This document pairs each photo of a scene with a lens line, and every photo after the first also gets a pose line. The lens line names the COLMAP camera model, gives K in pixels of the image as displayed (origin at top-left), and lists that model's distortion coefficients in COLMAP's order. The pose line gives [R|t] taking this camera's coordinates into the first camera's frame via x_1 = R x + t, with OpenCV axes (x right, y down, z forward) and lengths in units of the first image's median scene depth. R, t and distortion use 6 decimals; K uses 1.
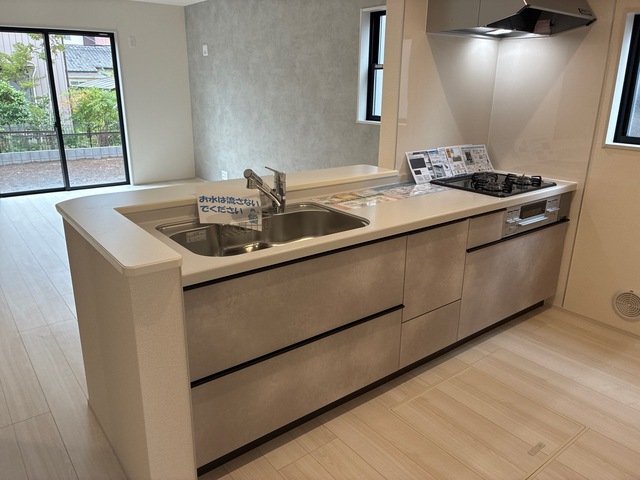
lens RADIAL K [[482.0, 0, 313.1], [0, 482.0, 234.4], [0, 0, 1]] dist [0.045935, -0.062470]
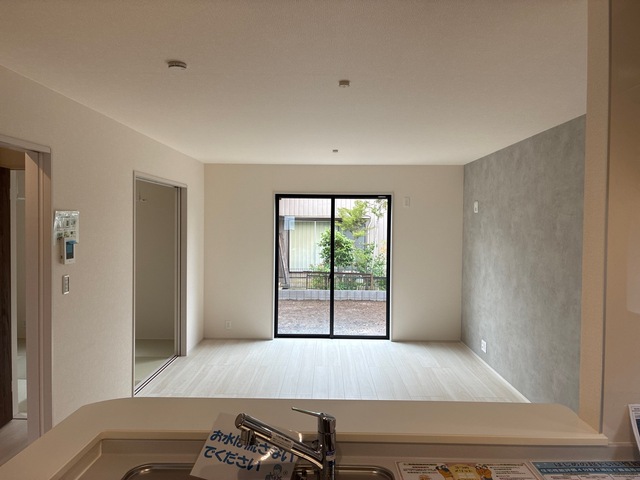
lens RADIAL K [[482.0, 0, 317.6], [0, 482.0, 238.5], [0, 0, 1]] dist [0.045935, -0.062470]
pose [[0.794171, 0.013752, -0.607539, 0.120197], [-0.181813, 0.959328, -0.215949, -0.082623], [0.579859, 0.281959, 0.764371, 0.164922]]
